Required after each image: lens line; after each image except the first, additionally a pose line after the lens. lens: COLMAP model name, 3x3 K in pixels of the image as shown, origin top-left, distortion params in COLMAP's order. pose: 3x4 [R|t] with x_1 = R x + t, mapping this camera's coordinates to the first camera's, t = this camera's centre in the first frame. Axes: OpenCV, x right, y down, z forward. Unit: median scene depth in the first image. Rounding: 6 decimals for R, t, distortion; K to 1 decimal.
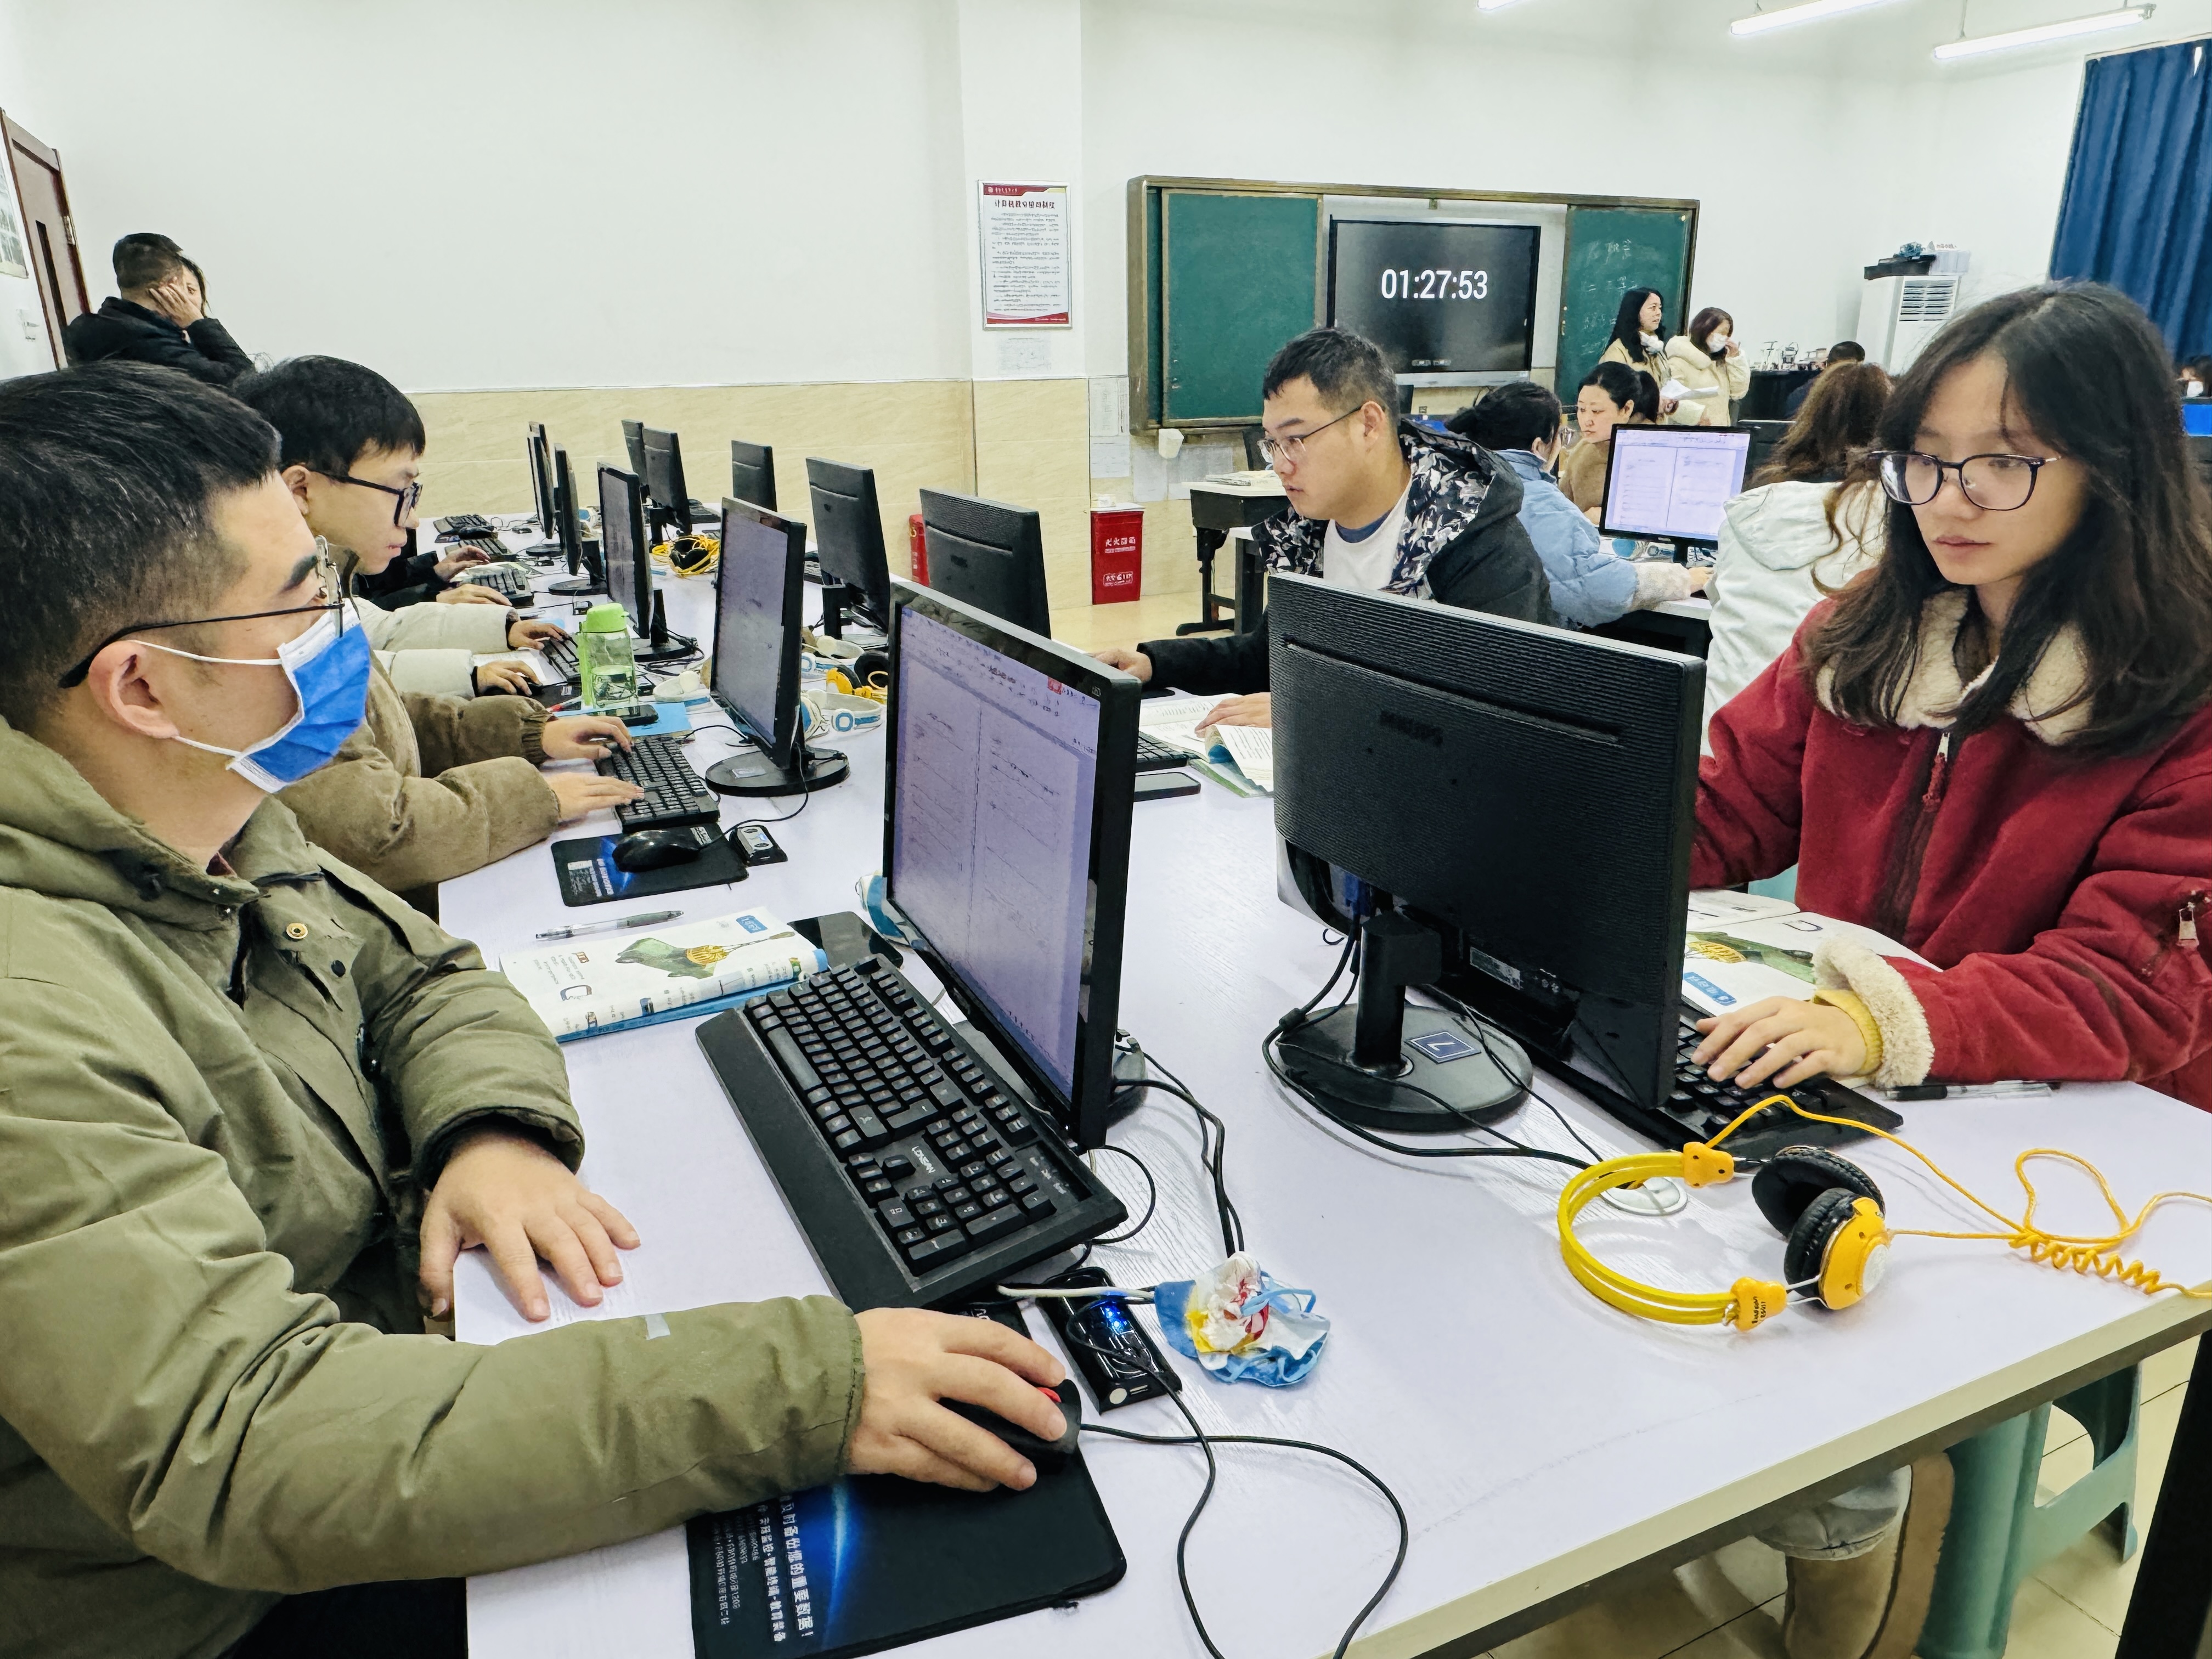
lens RADIAL K [[1546.2, 0, 1107.5], [0, 1546.2, 781.3], [0, 0, 1]] dist [-0.004447, 0.001592]
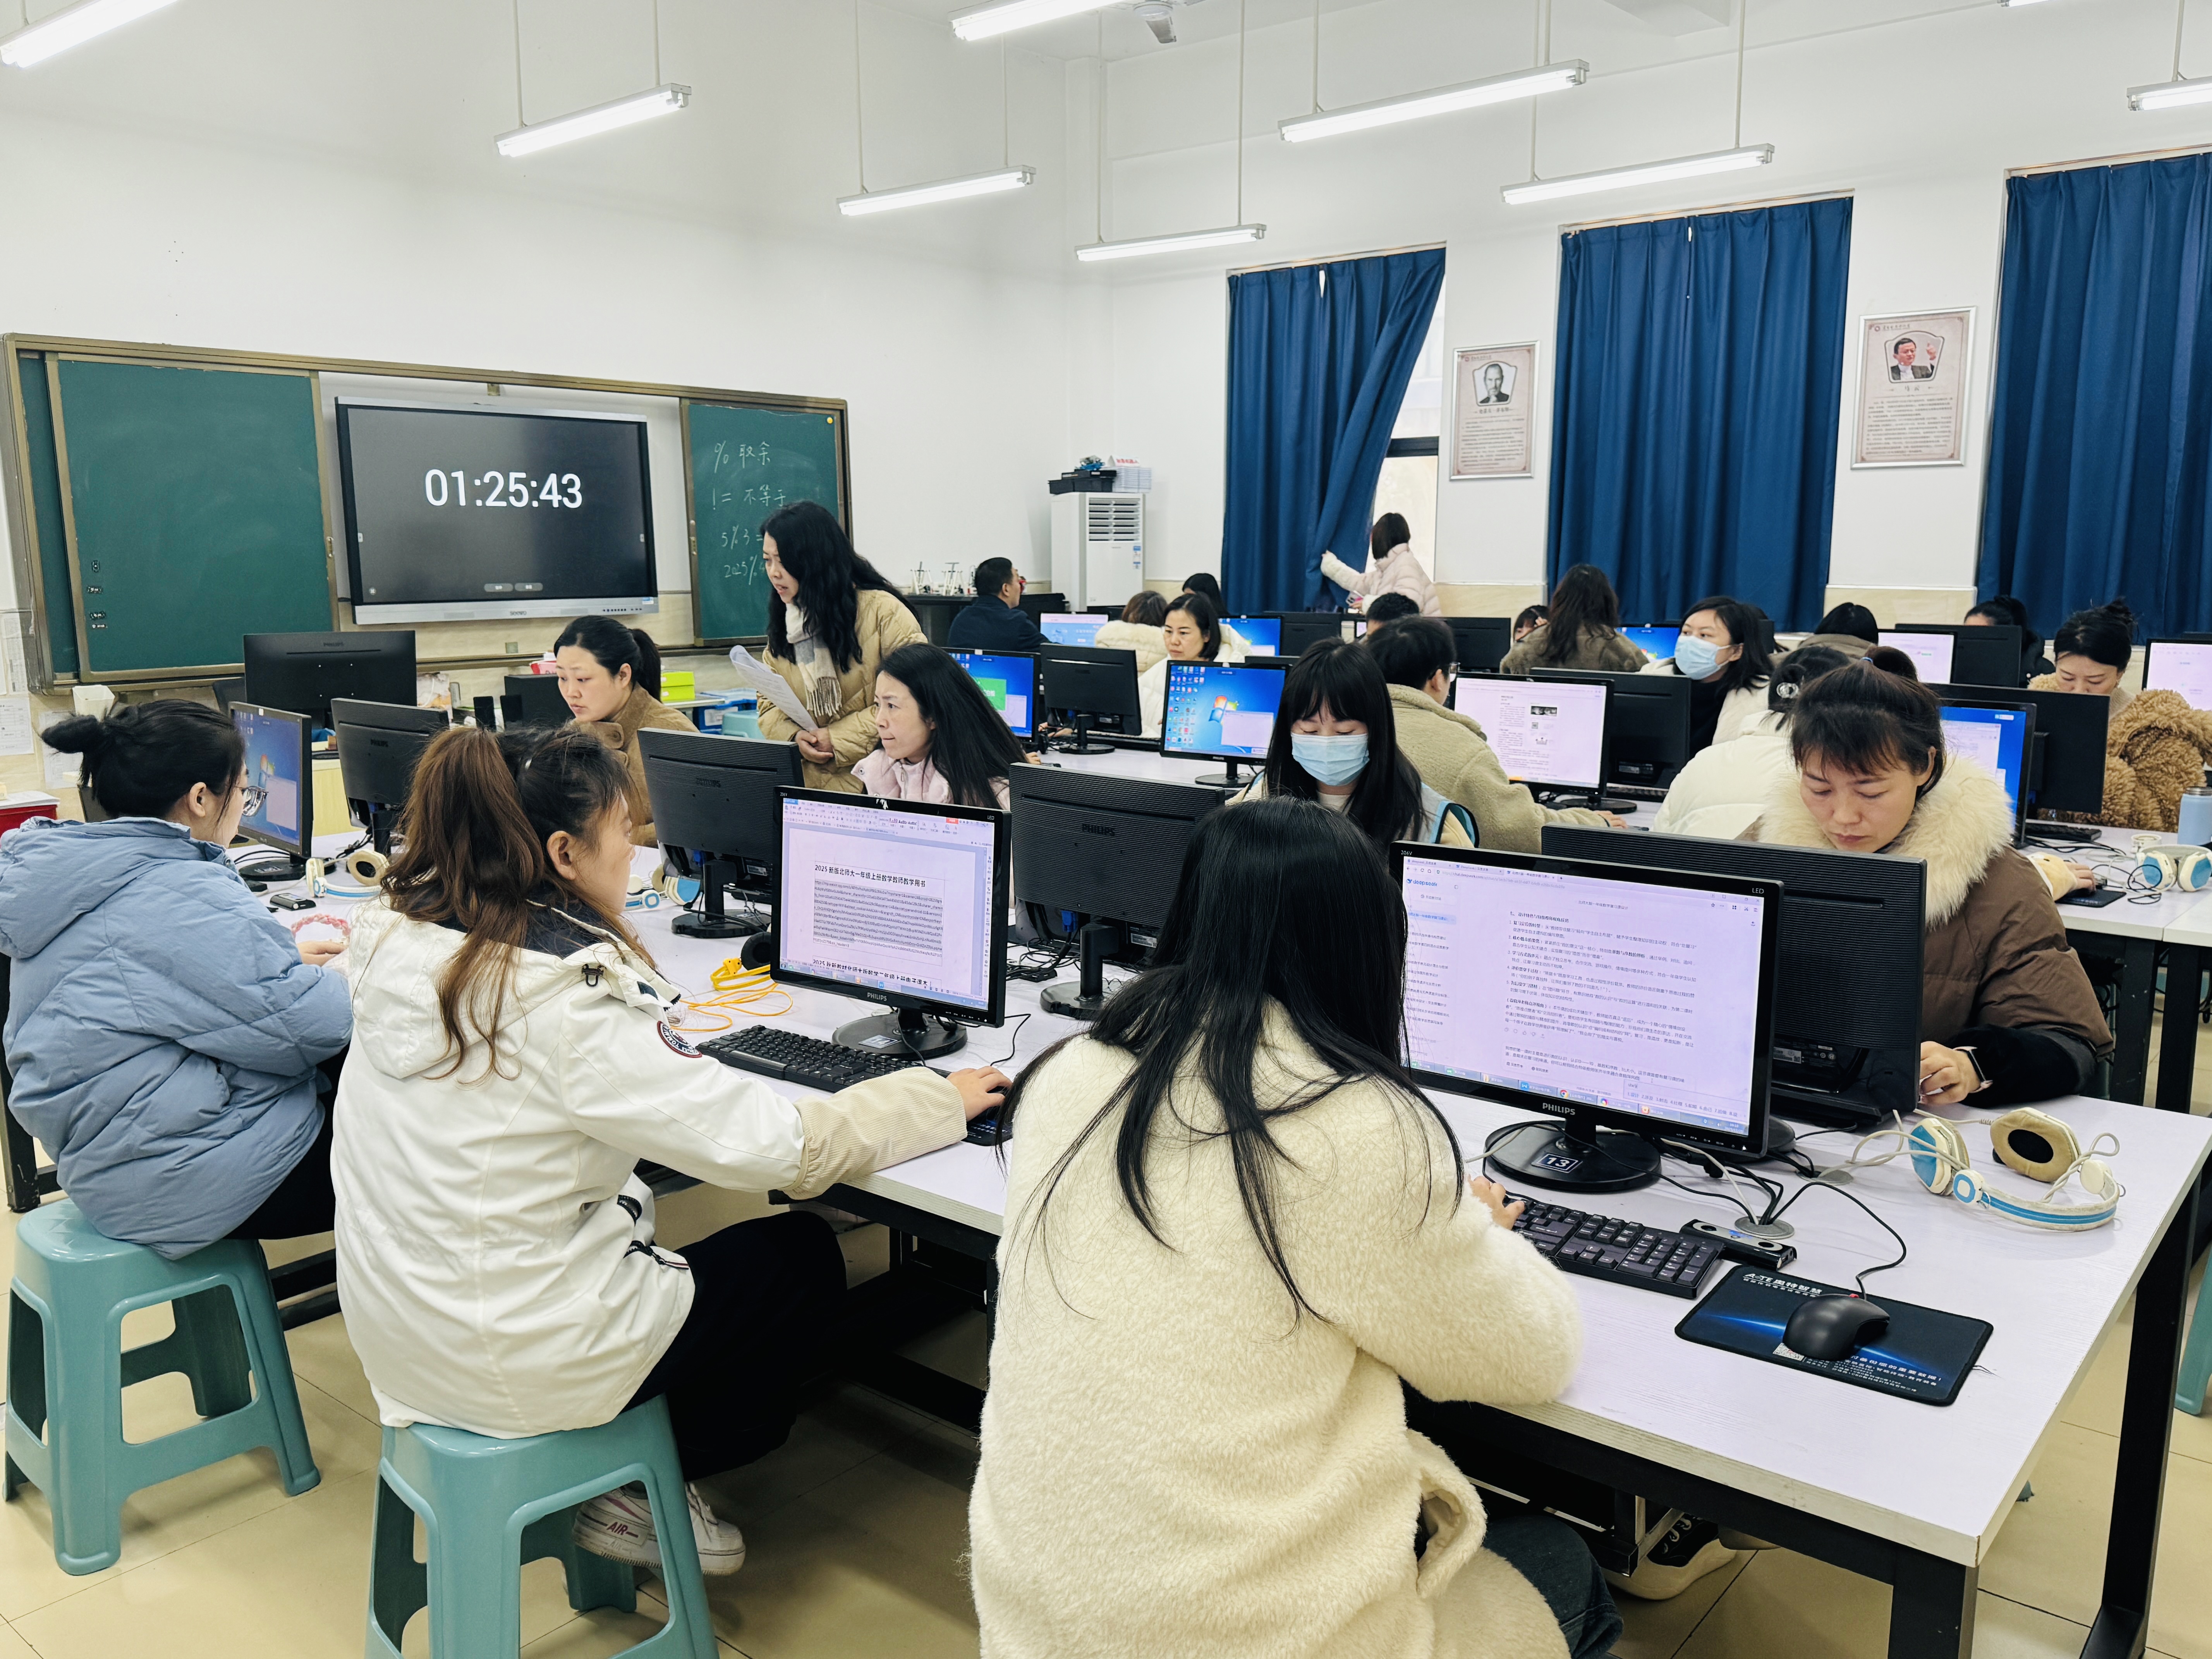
lens RADIAL K [[1733.7, 0, 1106.0], [0, 1733.7, 829.5], [0, 0, 1]] dist [-0.000645, -0.071567]
pose [[0.915366, -0.049424, 0.399578, 0.133403], [0.092867, 0.991594, -0.090090, -0.046790], [-0.391767, 0.119573, 0.912261, 0.111791]]
